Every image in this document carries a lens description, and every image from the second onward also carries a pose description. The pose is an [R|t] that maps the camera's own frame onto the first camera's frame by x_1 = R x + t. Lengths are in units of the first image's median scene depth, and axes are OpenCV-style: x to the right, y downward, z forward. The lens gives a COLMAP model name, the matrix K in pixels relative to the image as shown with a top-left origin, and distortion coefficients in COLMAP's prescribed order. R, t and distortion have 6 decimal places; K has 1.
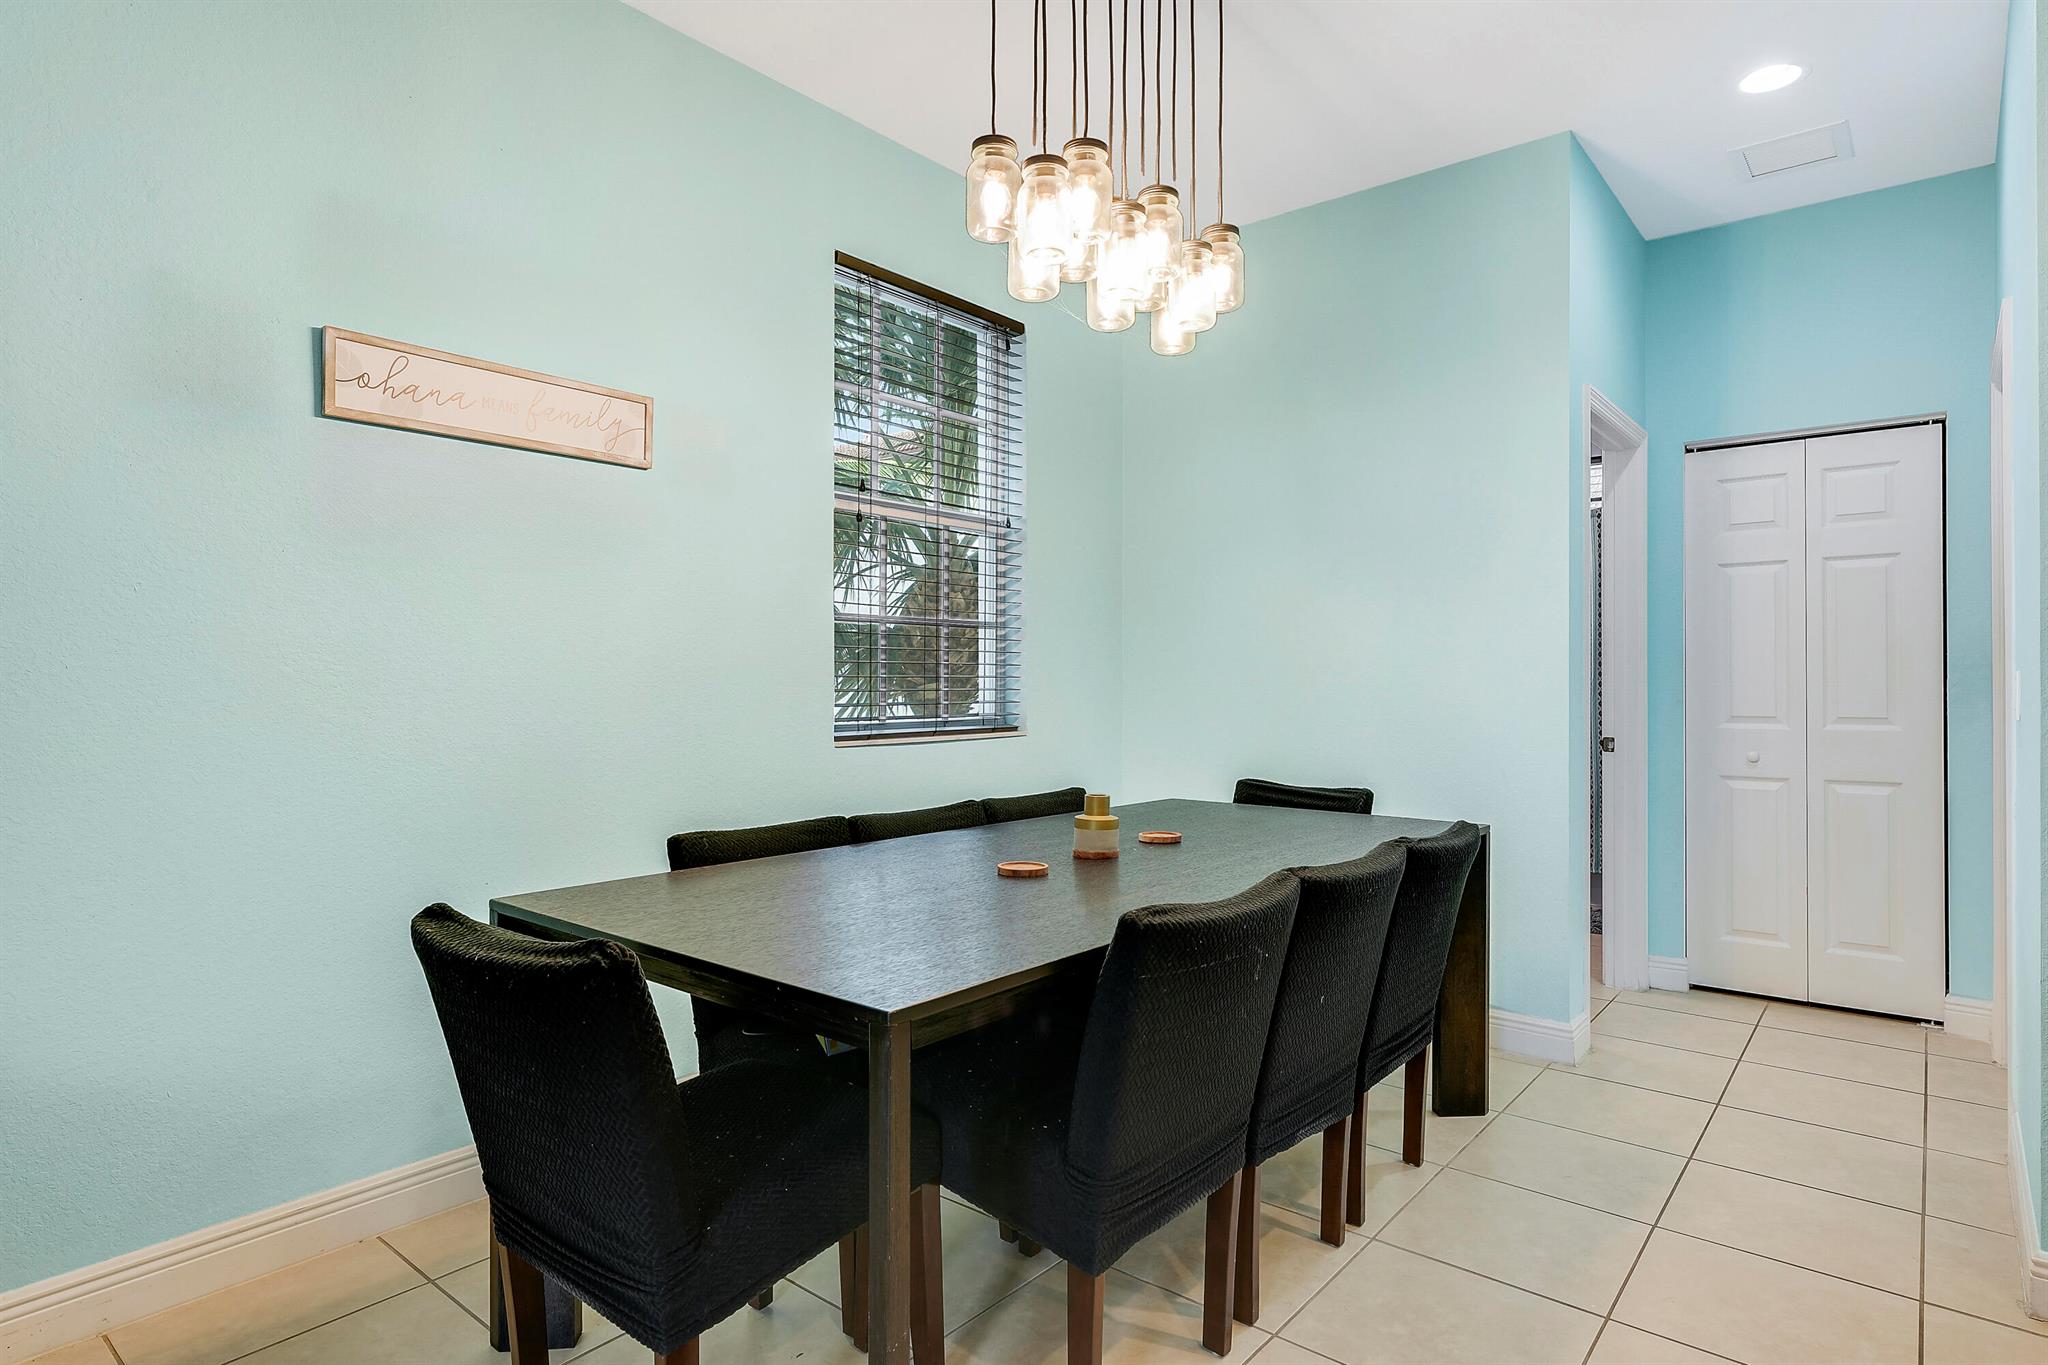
lens RADIAL K [[1099.2, 0, 1024.0], [0, 1099.2, 682.5], [0, 0, 1]] dist [-0.000267, -0.000014]
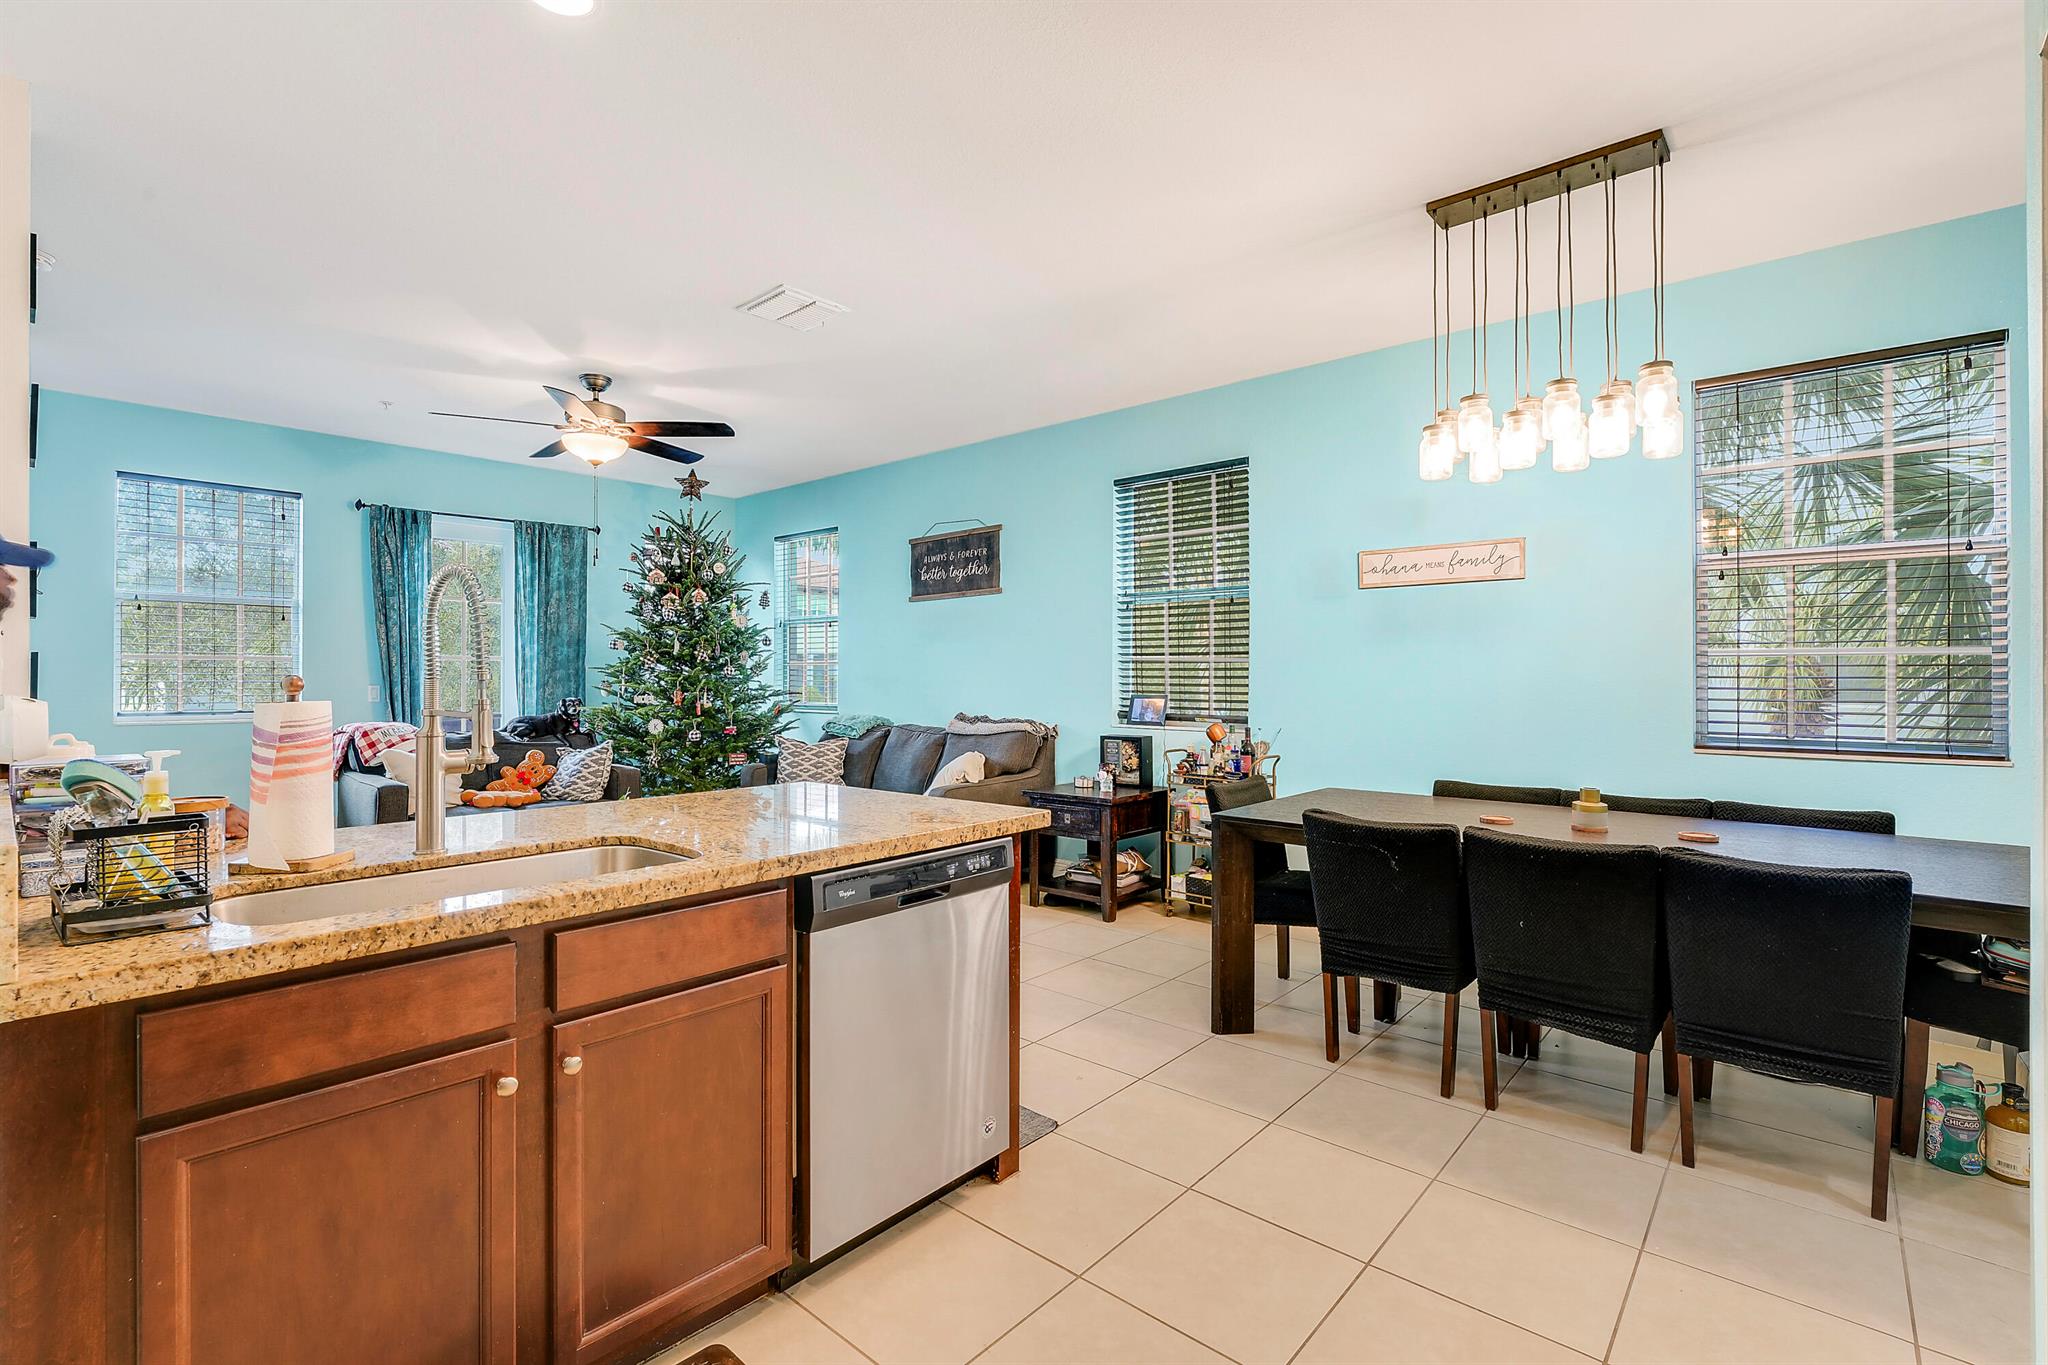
lens RADIAL K [[933.2, 0, 1027.4], [0, 933.2, 664.6], [0, 0, 1]] dist [-0.013771, 0.000854]
pose [[-0.027277, -0.010522, -0.999573, 1.201428], [-0.003756, 0.999939, -0.010423, -0.041571], [0.999621, 0.003471, -0.027315, 0.265972]]
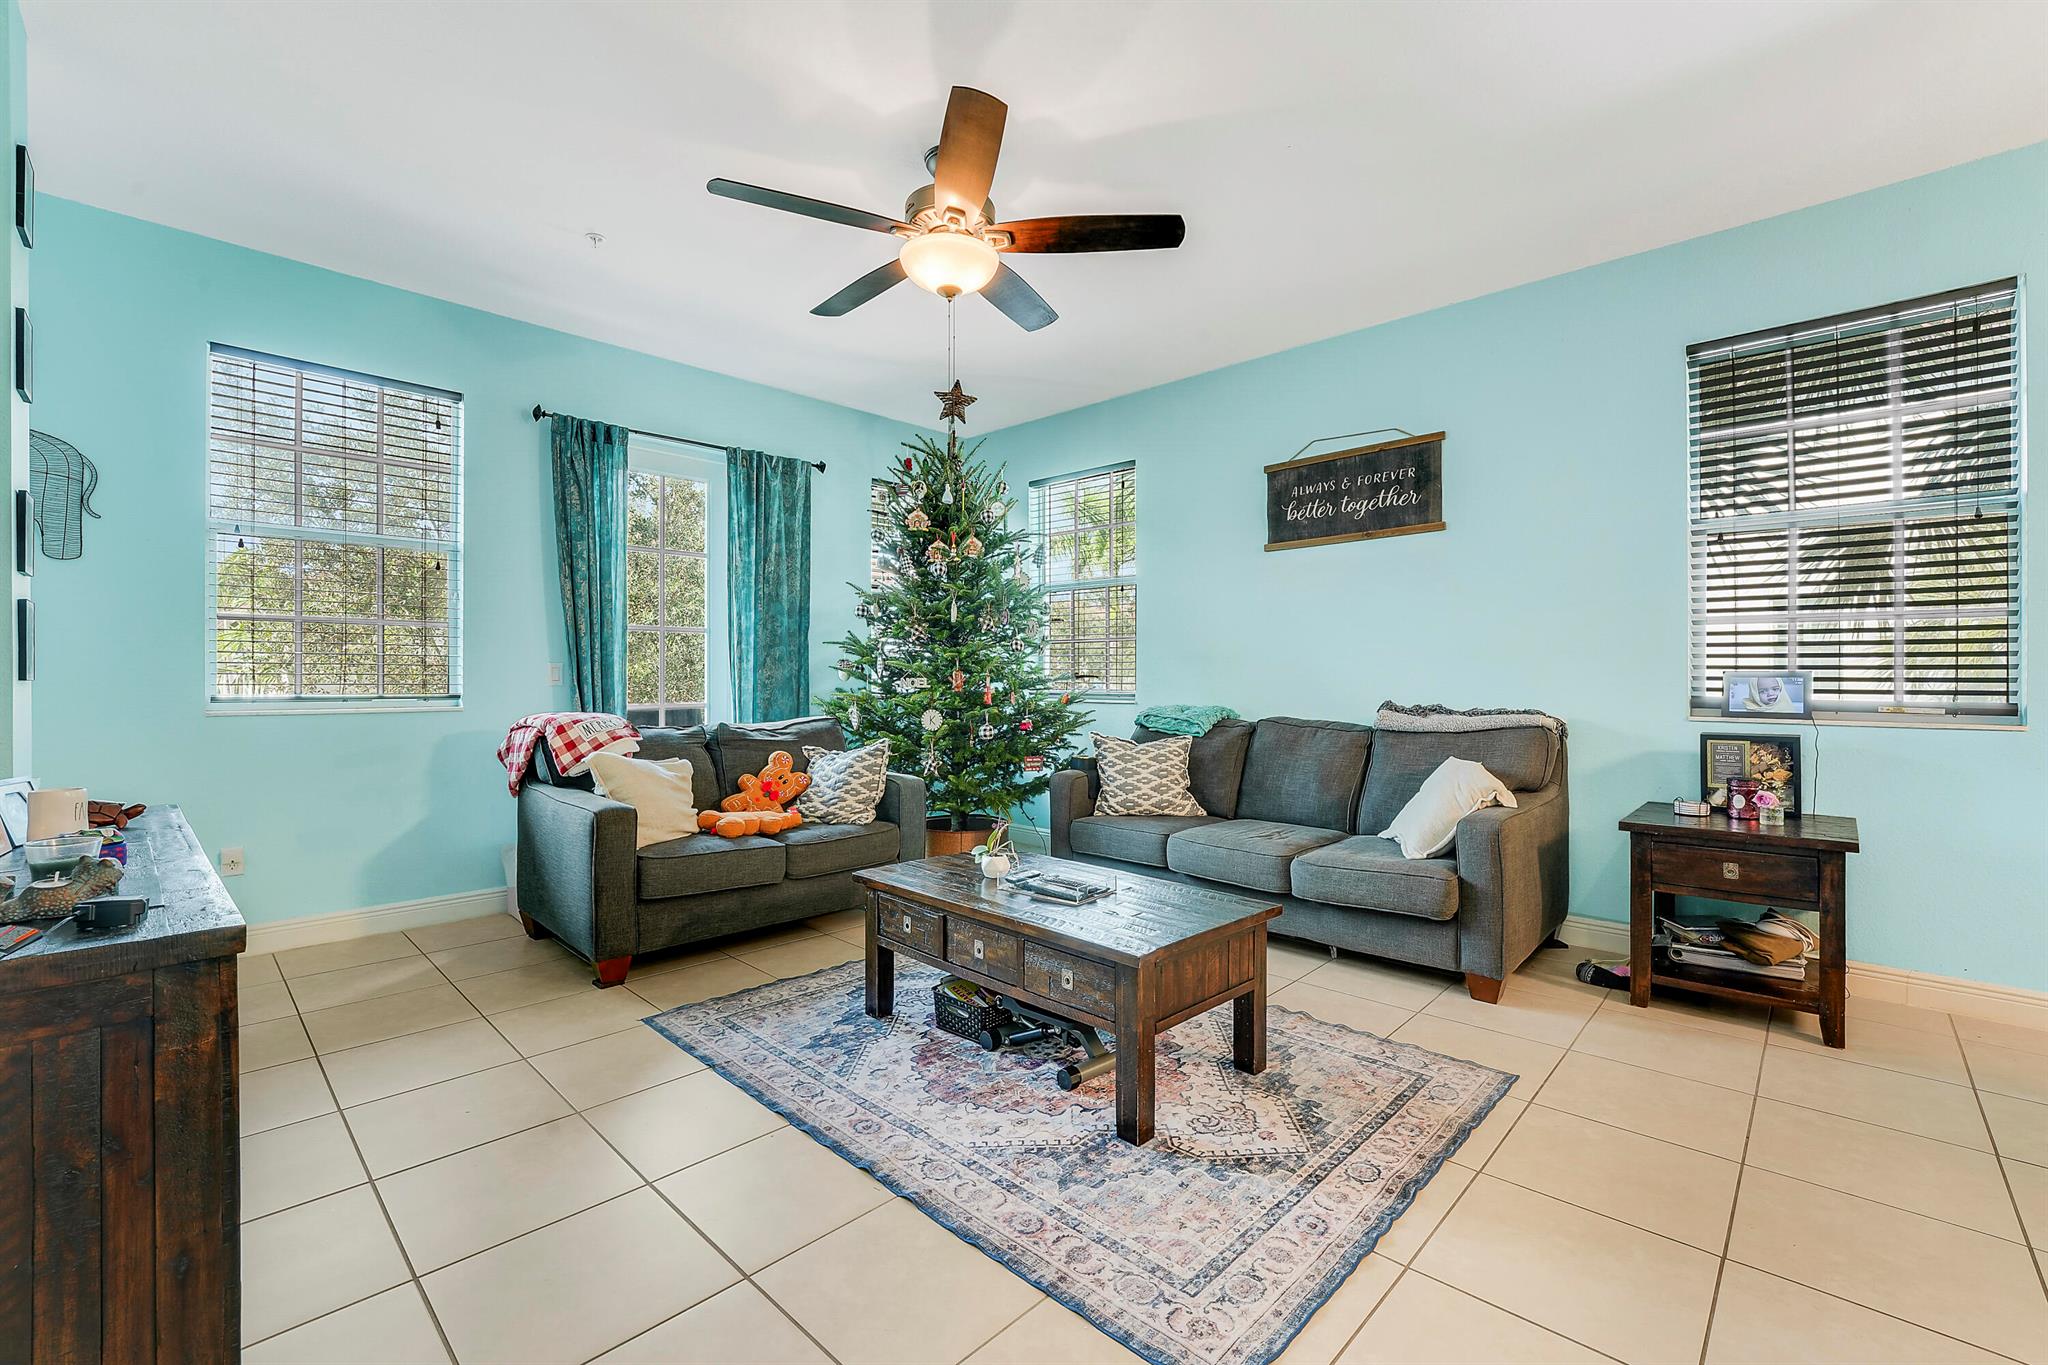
lens RADIAL K [[851.1, 0, 1025.4], [0, 851.1, 670.9], [0, 0, 1]] dist [-0.017666, -0.000523]
pose [[-0.061779, -0.005236, -0.998076, 0.401115], [-0.004446, 0.999978, -0.004971, 0.012986], [0.998080, 0.004130, -0.061801, -0.497074]]
